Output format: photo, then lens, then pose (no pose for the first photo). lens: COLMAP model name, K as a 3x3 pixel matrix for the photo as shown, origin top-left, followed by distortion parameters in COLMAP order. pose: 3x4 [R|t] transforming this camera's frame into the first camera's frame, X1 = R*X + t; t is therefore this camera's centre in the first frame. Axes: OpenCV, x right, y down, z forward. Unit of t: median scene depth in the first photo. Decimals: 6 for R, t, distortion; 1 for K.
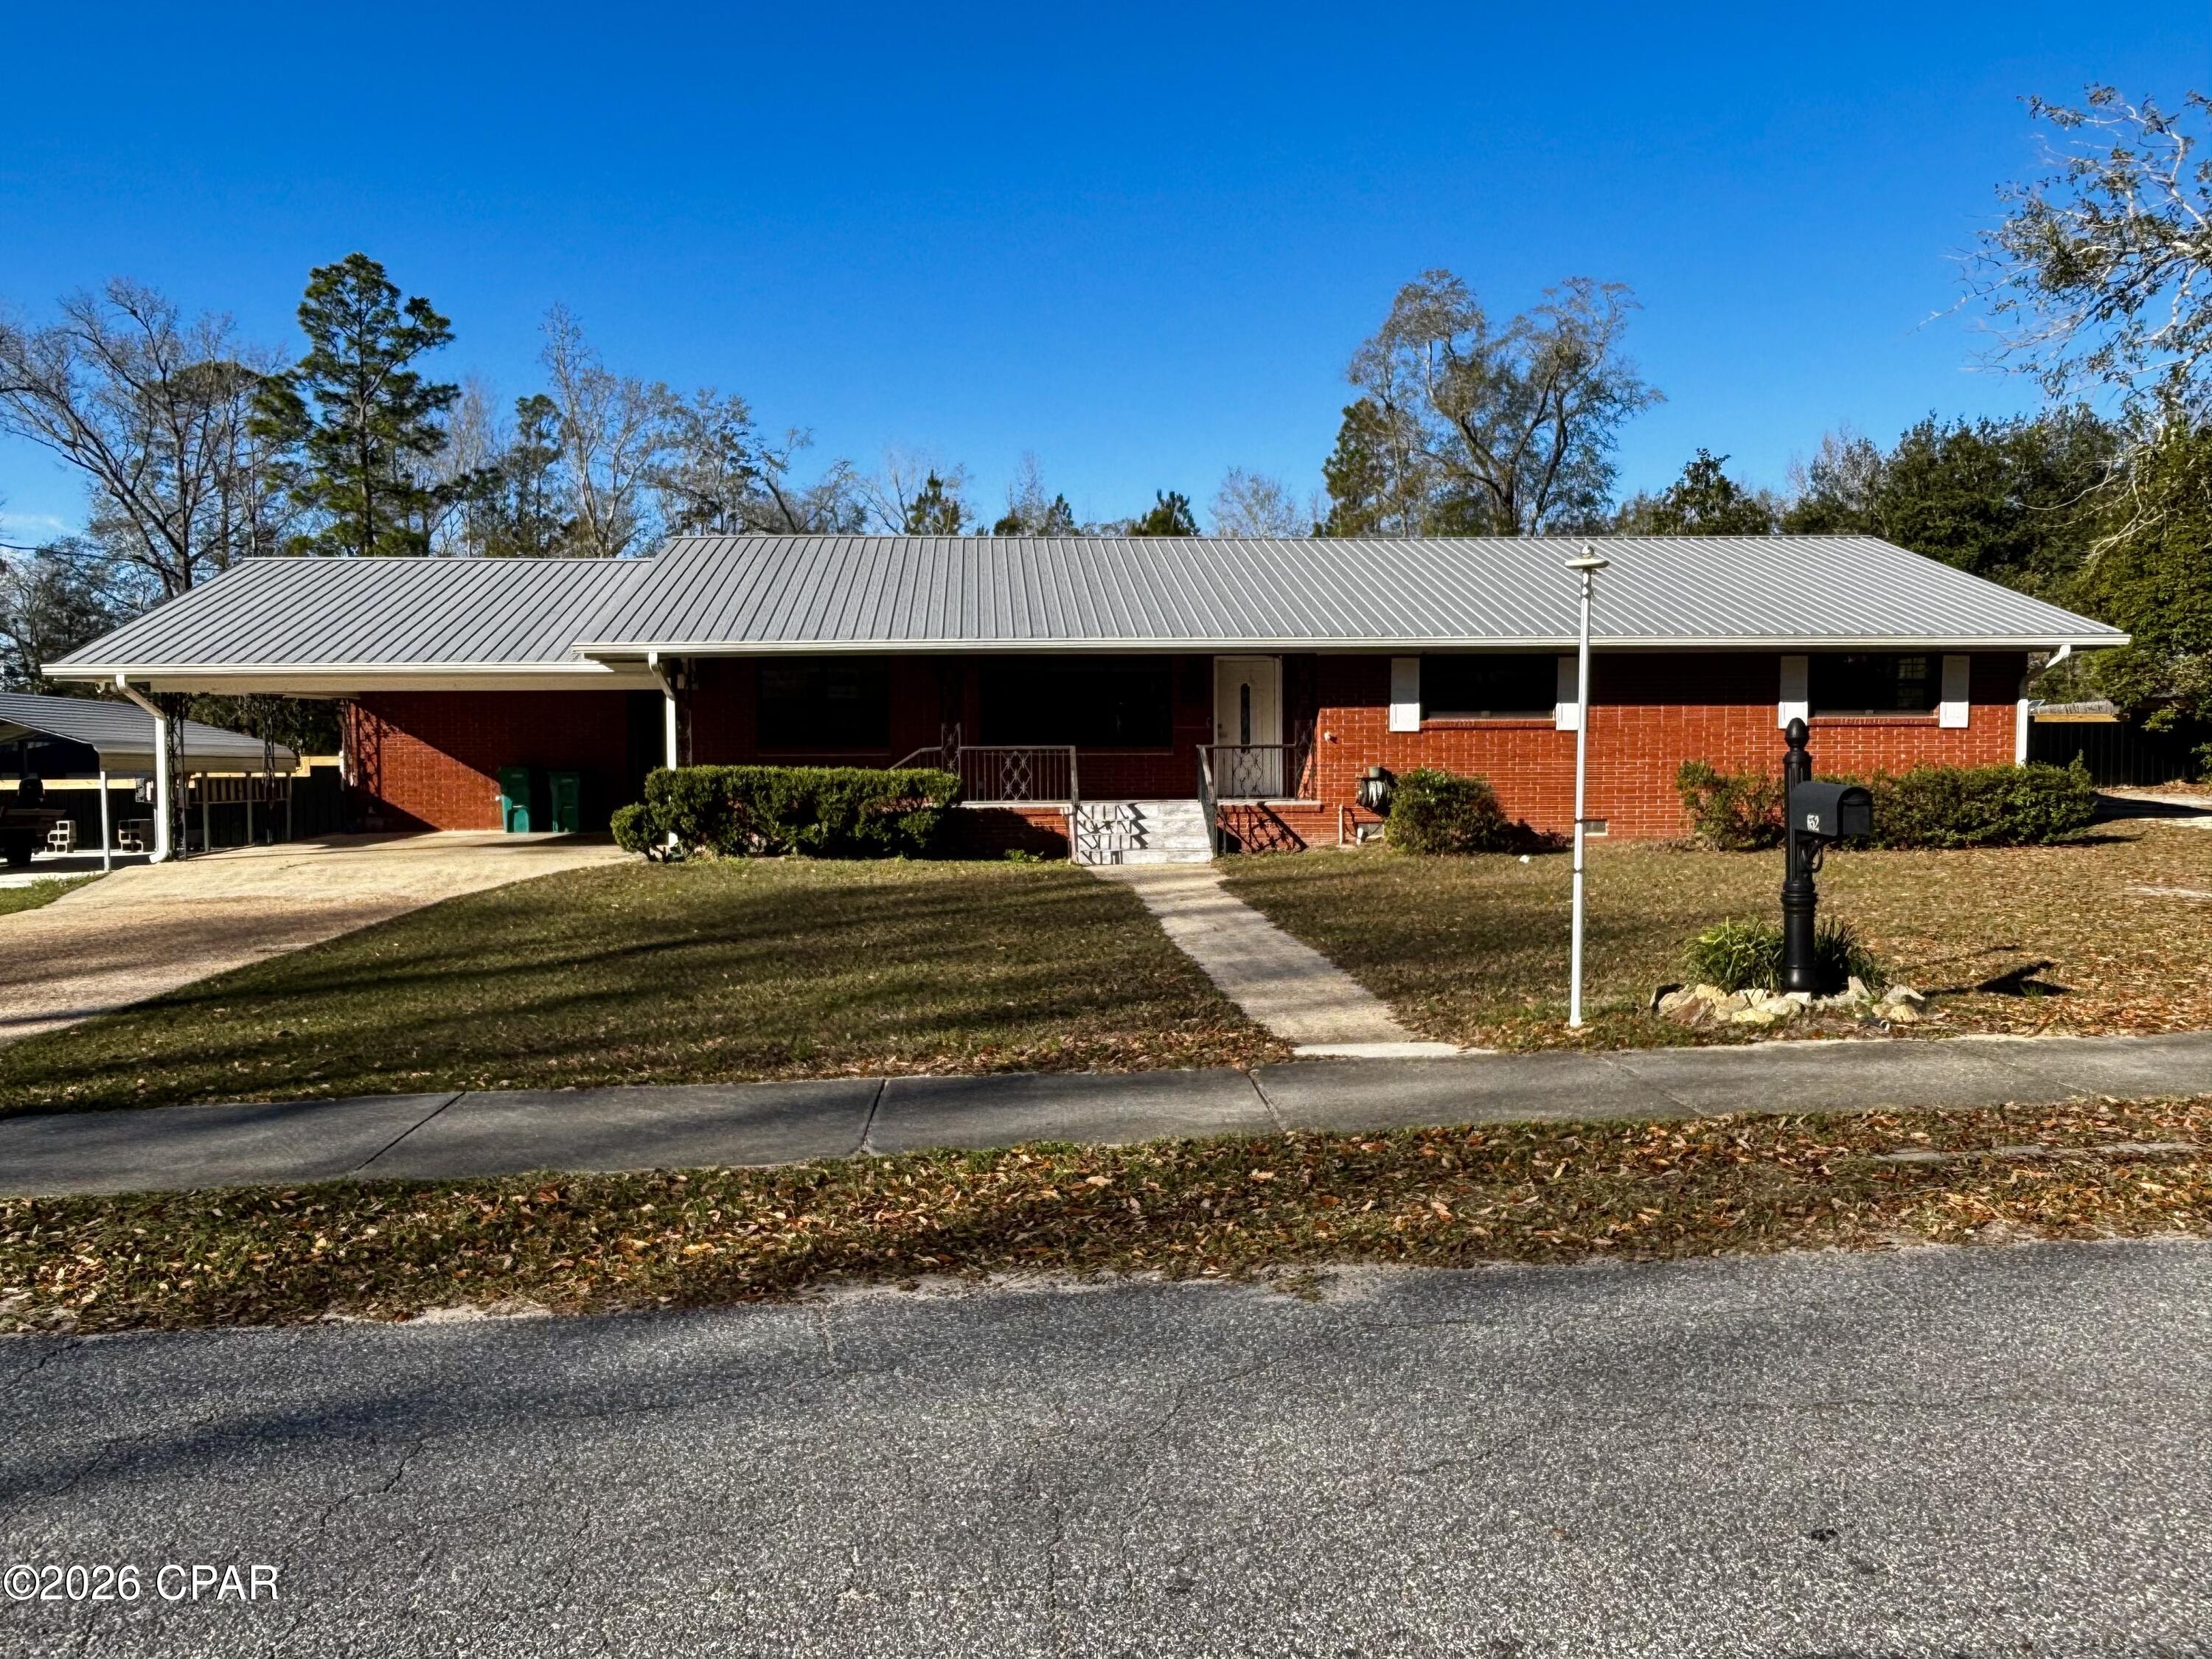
lens RADIAL K [[1572.9, 0, 1106.0], [0, 1572.9, 829.5], [0, 0, 1]] dist [0.106368, -0.162224]
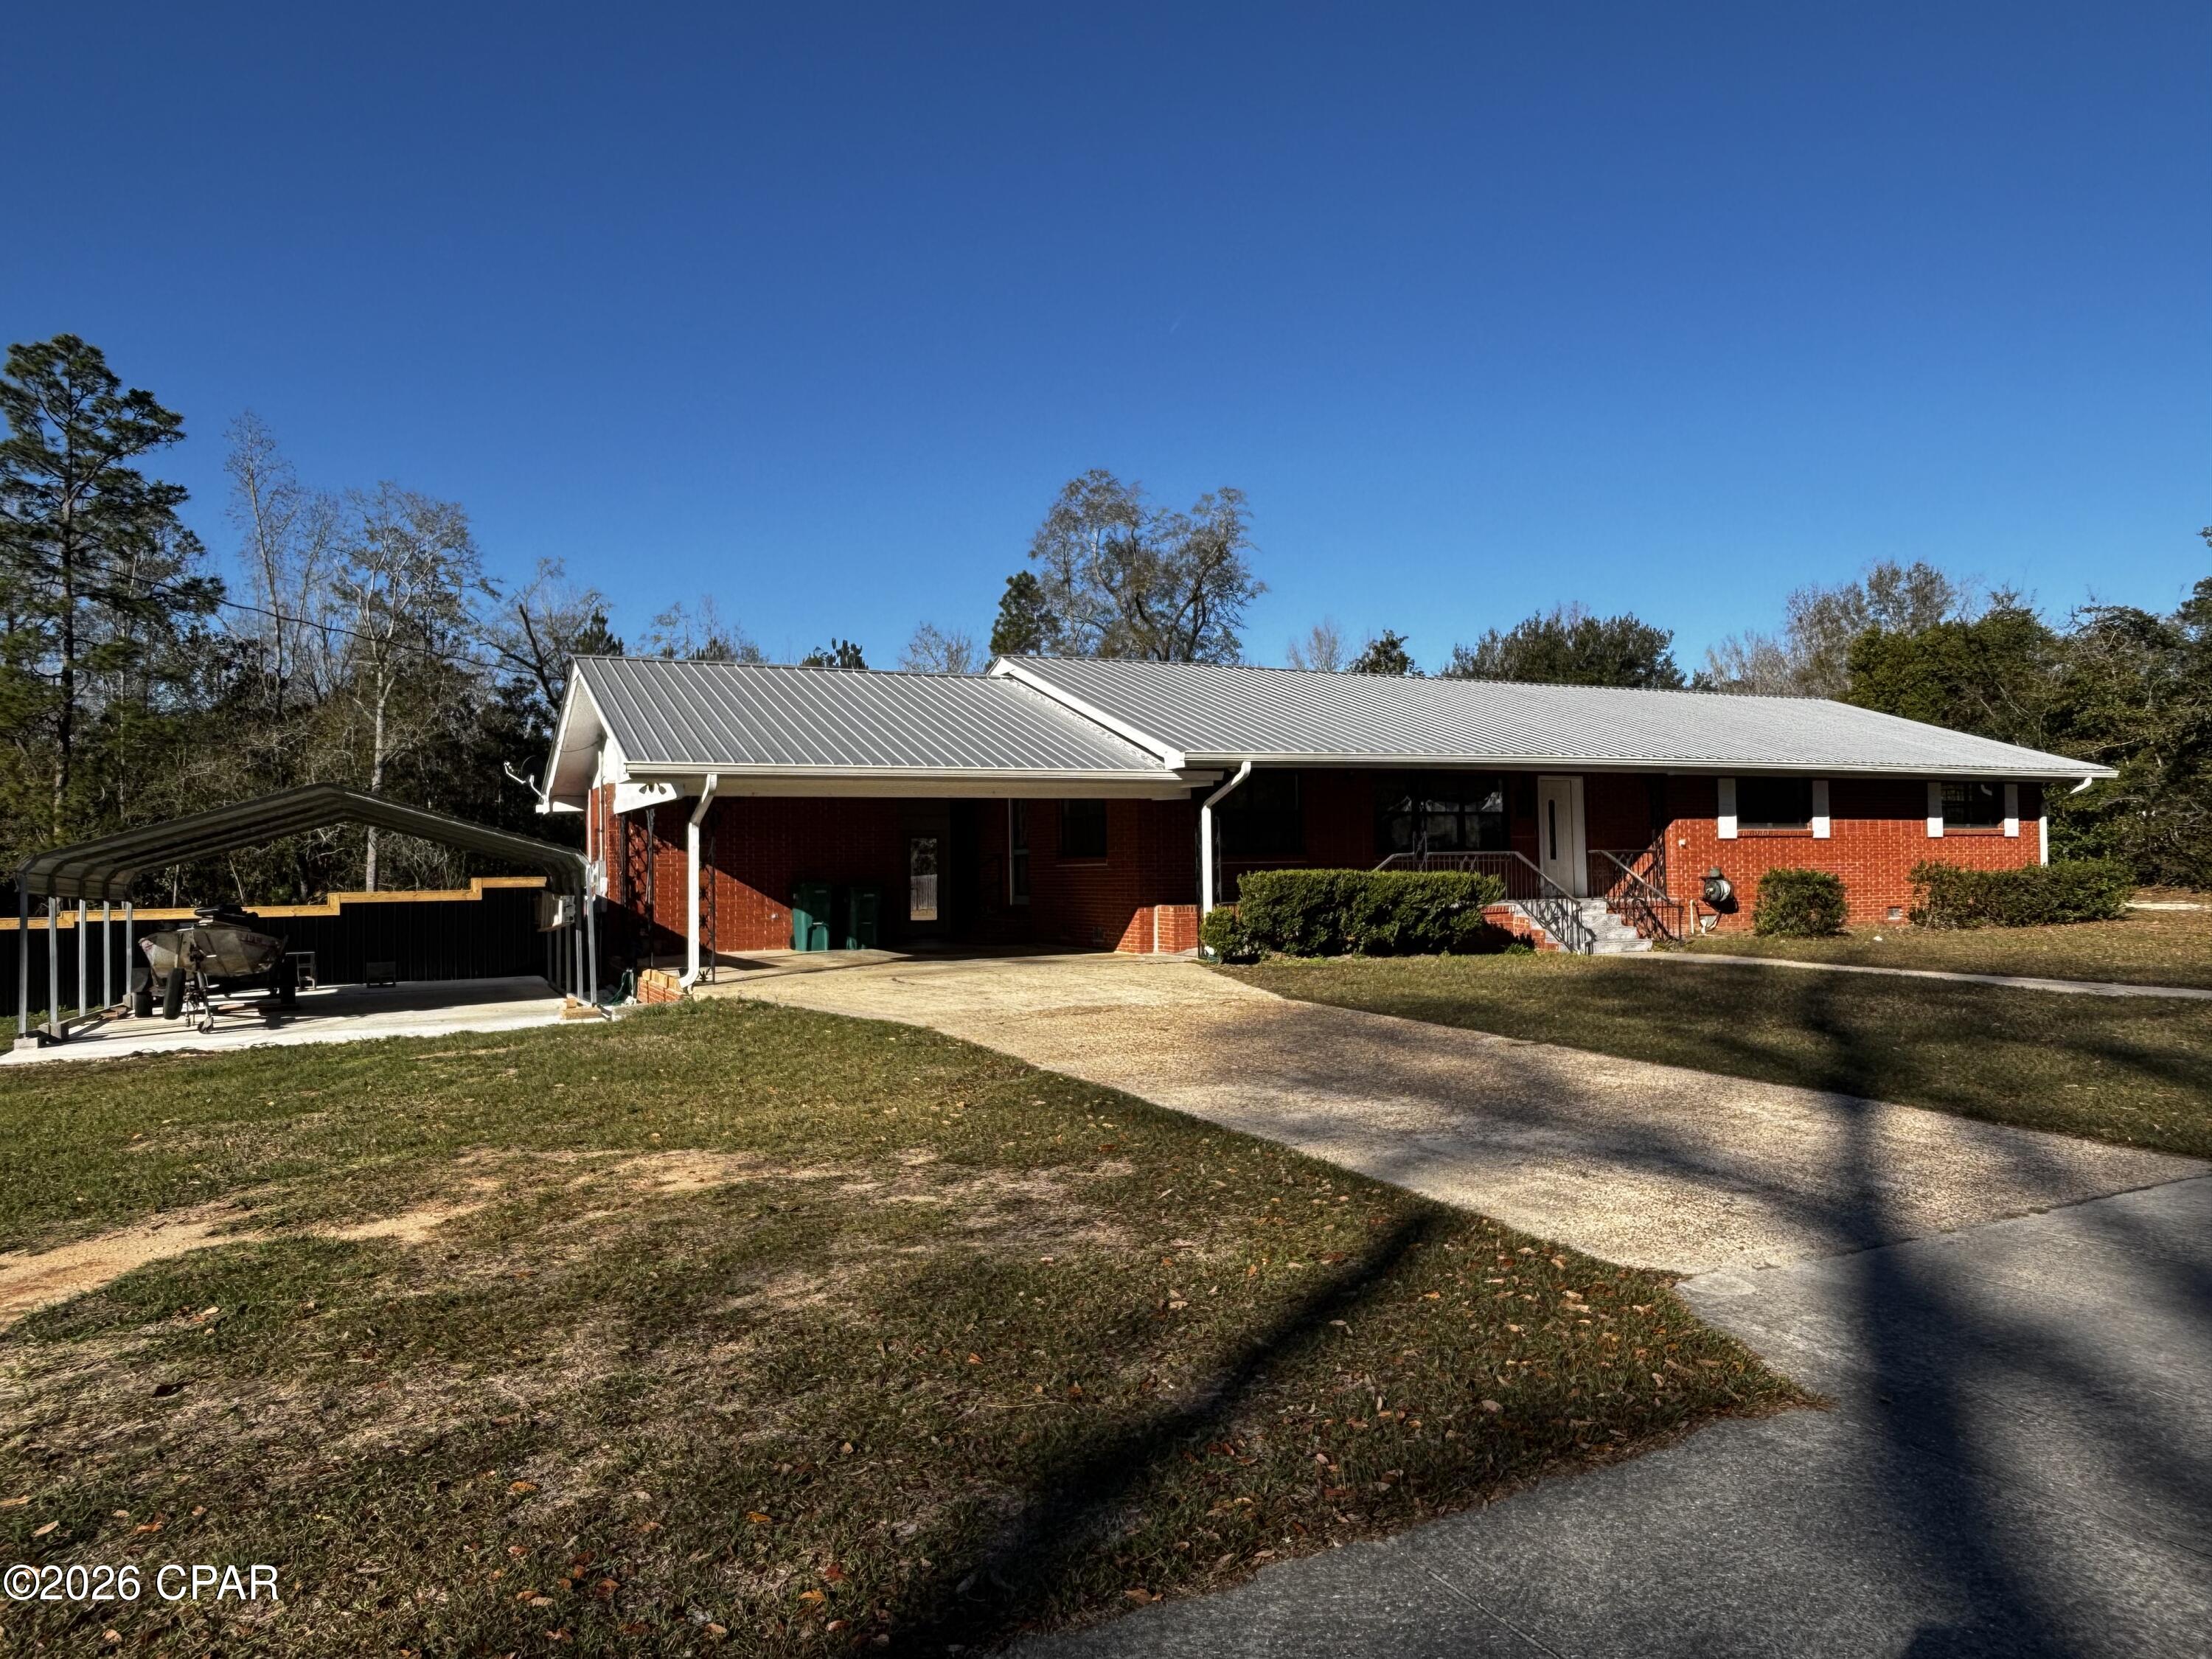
lens RADIAL K [[1398.6, 0, 1103.9], [0, 1398.6, 873.3], [0, 0, 1]] dist [-0.000896, -0.002999]
pose [[0.923812, -0.009828, 0.382721, -0.255419], [0.031118, 0.998290, -0.049475, 0.001037], [-0.381580, 0.057615, 0.922538, 0.074362]]
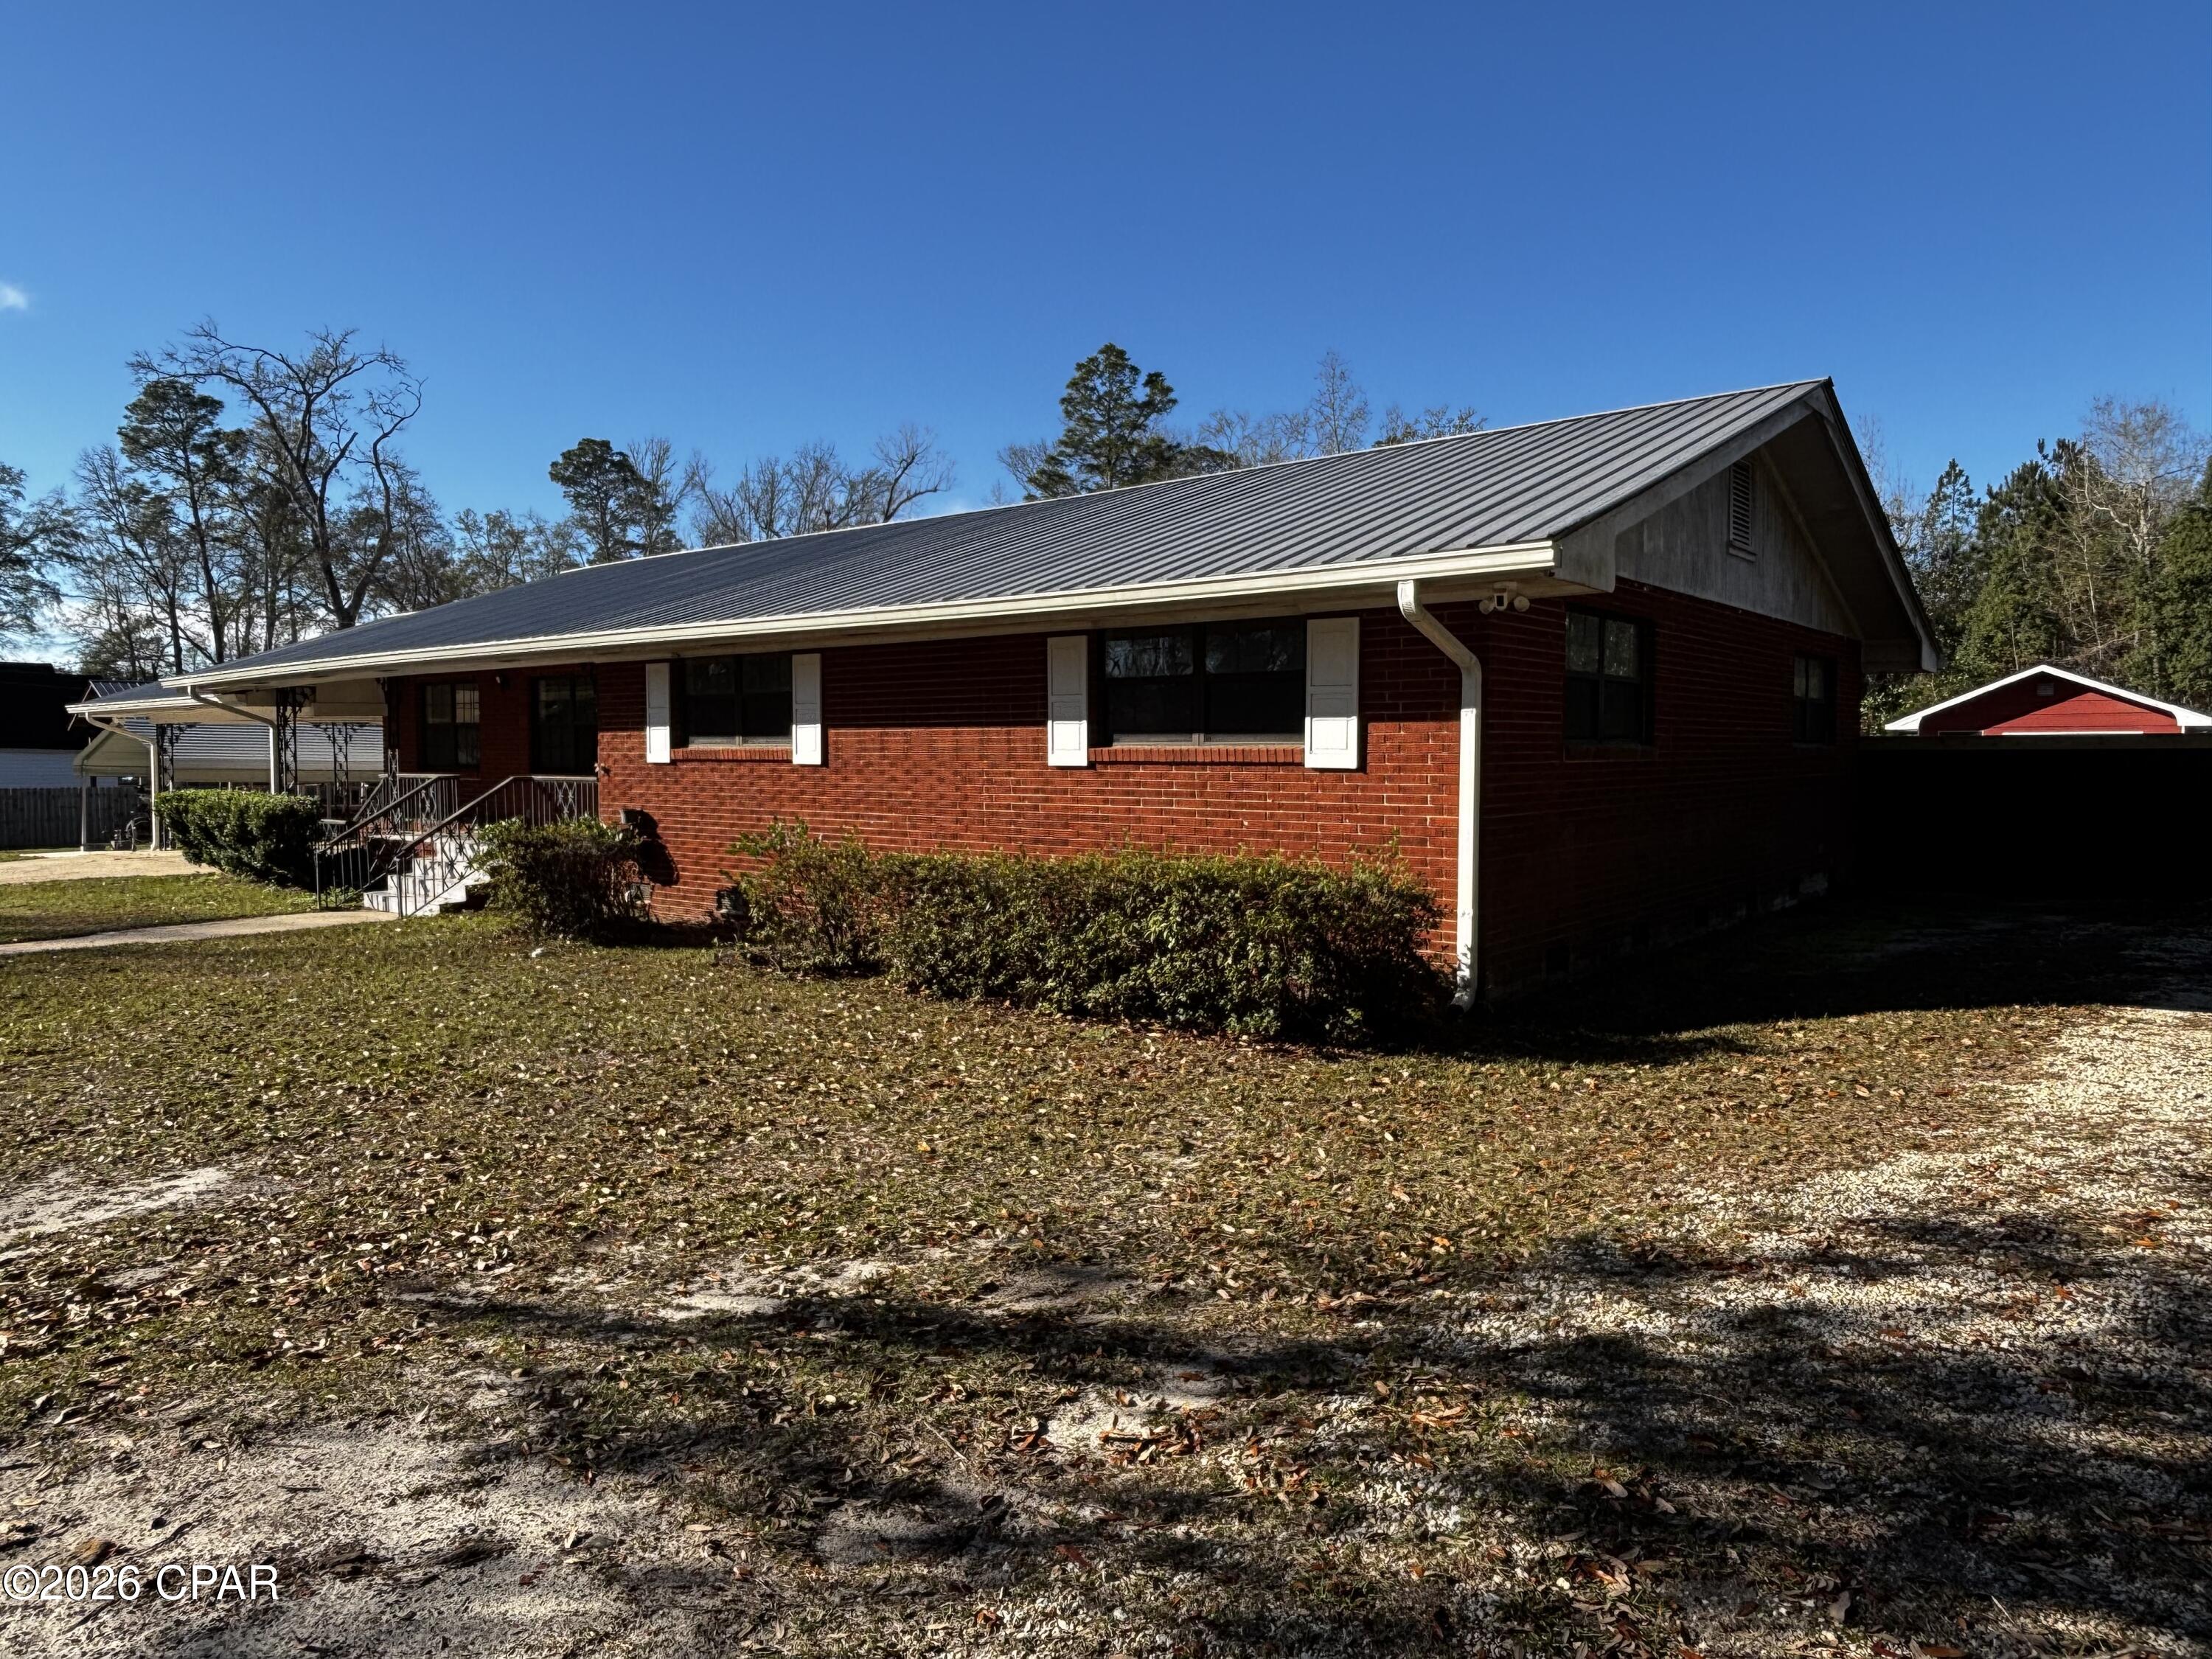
lens RADIAL K [[1410.2, 0, 1106.0], [0, 1410.2, 829.5], [0, 0, 1]] dist [0.005155, 0.000501]
pose [[0.724811, 0.043987, -0.687542, 0.290845], [-0.043750, 0.998884, 0.017784, -0.021243], [0.687558, 0.017190, 0.725926, 0.270857]]
